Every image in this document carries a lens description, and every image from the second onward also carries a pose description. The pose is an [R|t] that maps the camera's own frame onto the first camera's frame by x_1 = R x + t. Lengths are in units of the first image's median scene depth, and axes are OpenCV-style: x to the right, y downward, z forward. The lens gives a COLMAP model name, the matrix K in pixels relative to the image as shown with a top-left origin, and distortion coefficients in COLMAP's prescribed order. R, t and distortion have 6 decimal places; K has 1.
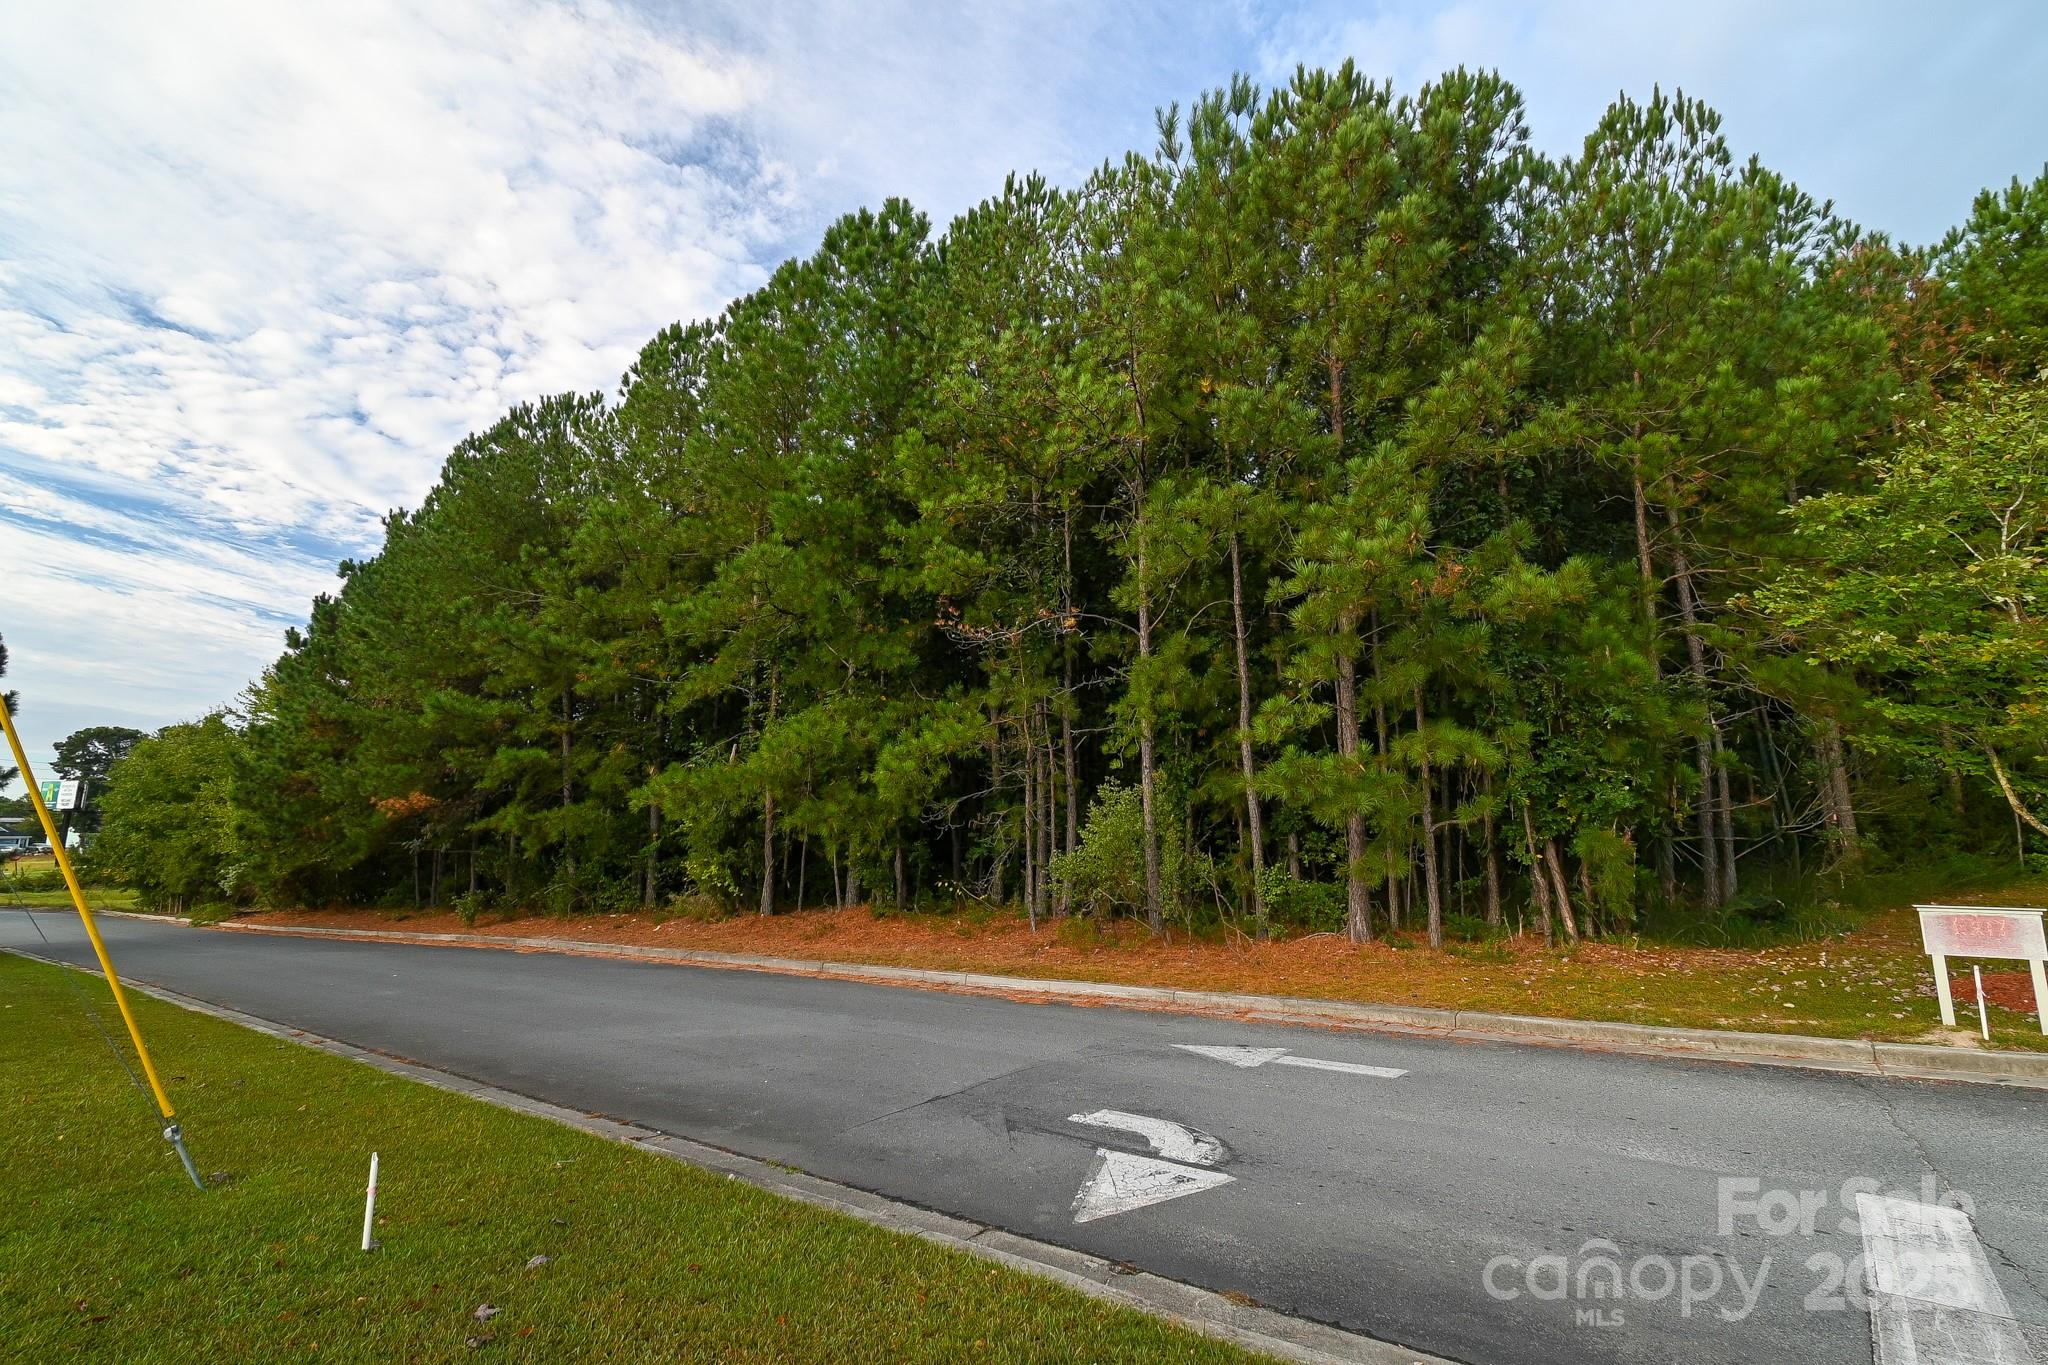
lens RADIAL K [[910.5, 0, 1028.9], [0, 910.5, 628.3], [0, 0, 1]] dist [0.001832, -0.000691]
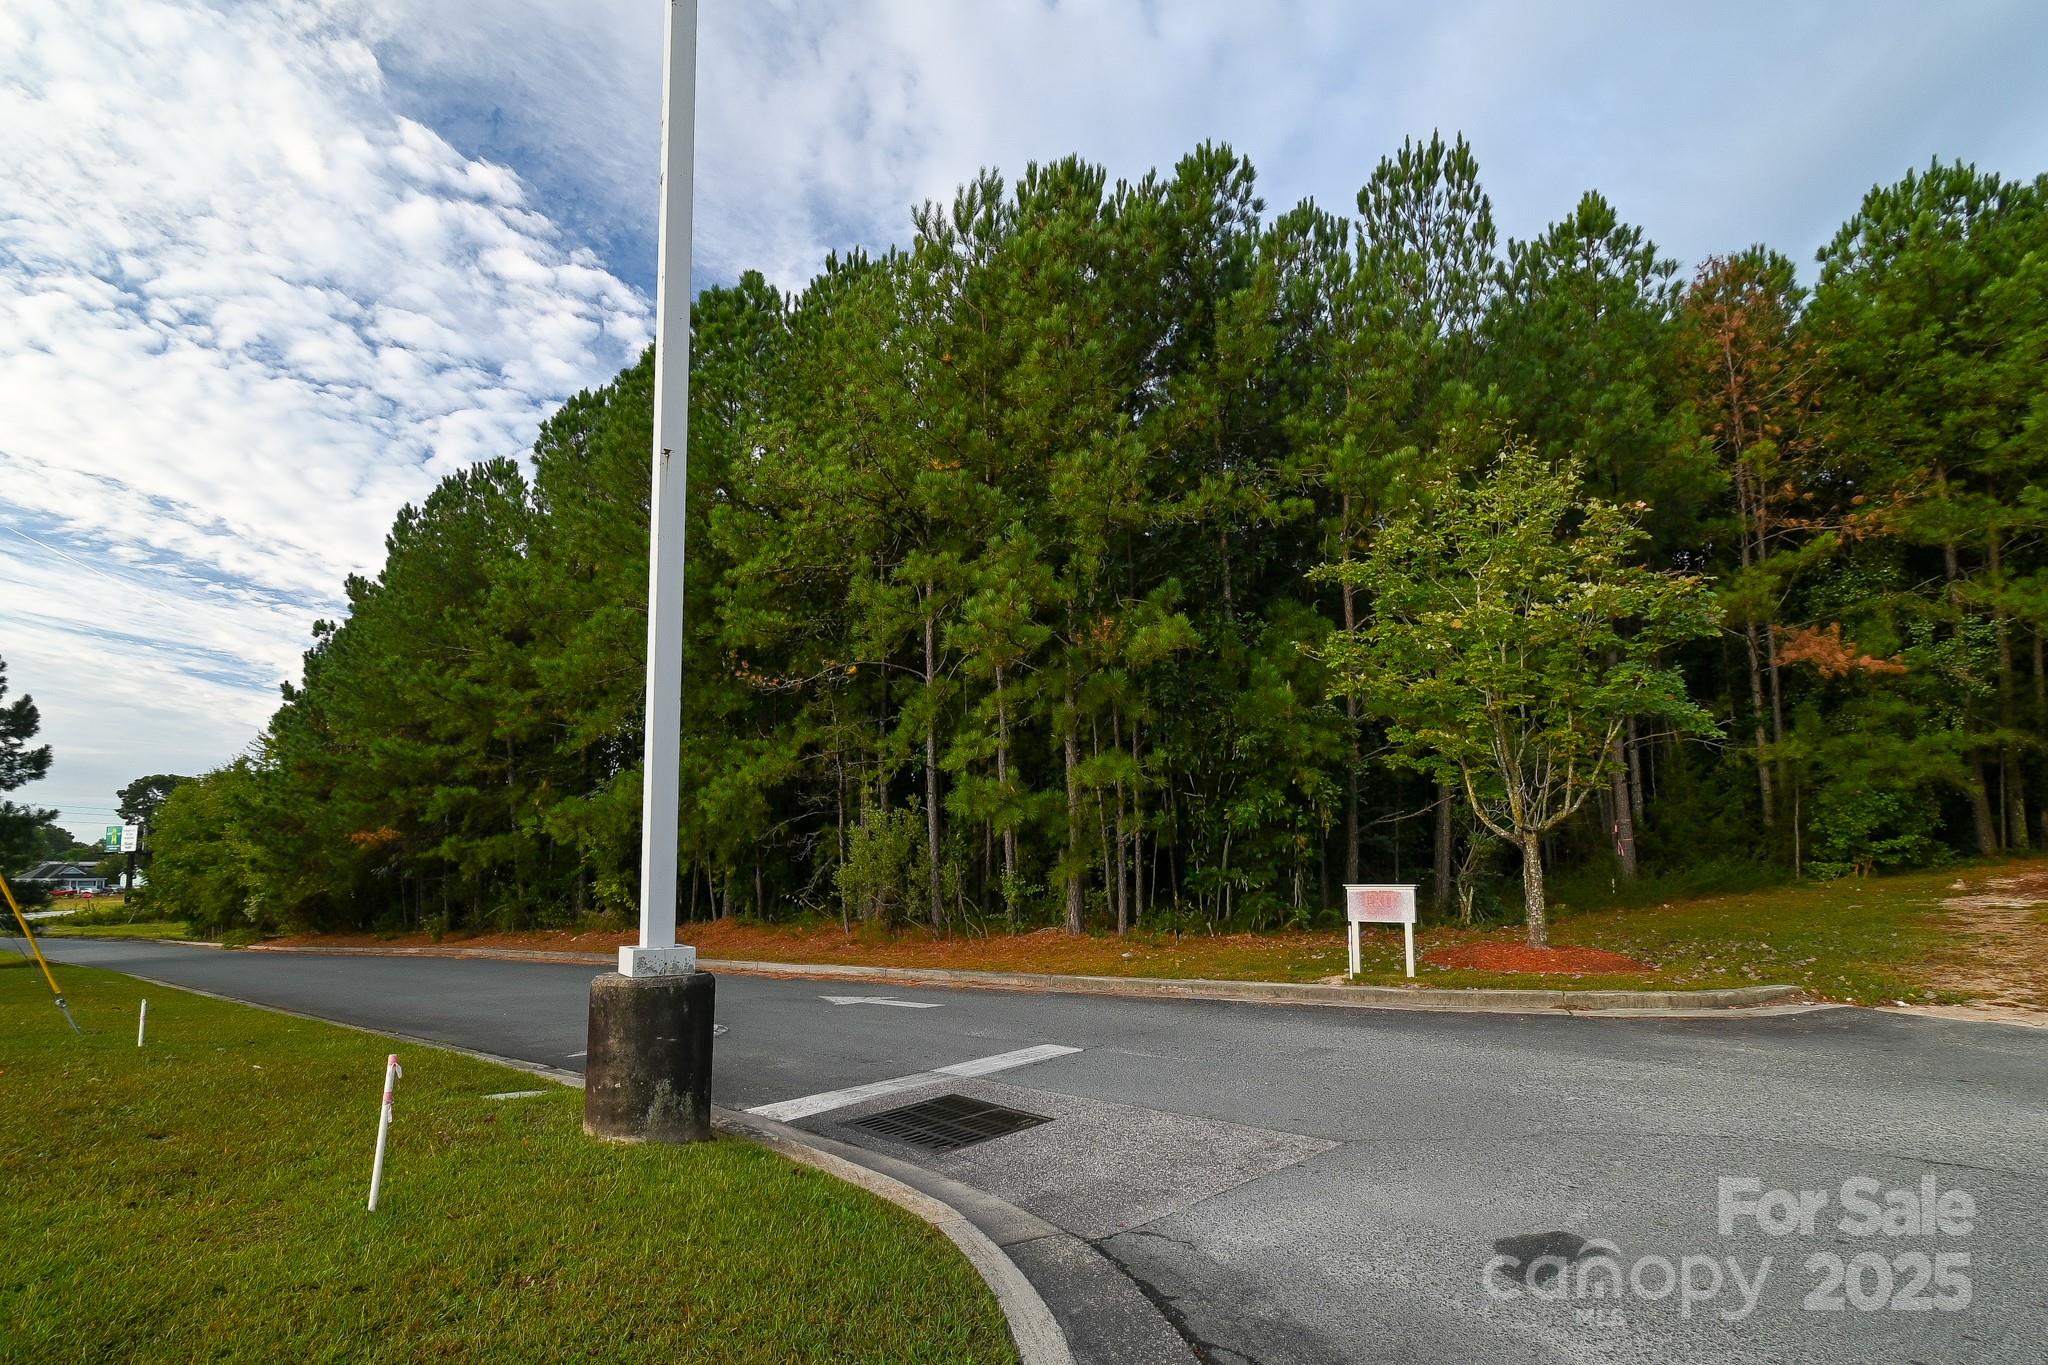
lens RADIAL K [[975.8, 0, 1013.2], [0, 975.8, 728.4], [0, 0, 1]] dist [-0.000808, -0.000363]
pose [[0.996682, -0.021321, -0.078556, 0.209205], [0.027302, 0.996744, 0.075870, -0.012752], [0.076682, -0.077763, 0.994018, -0.138116]]
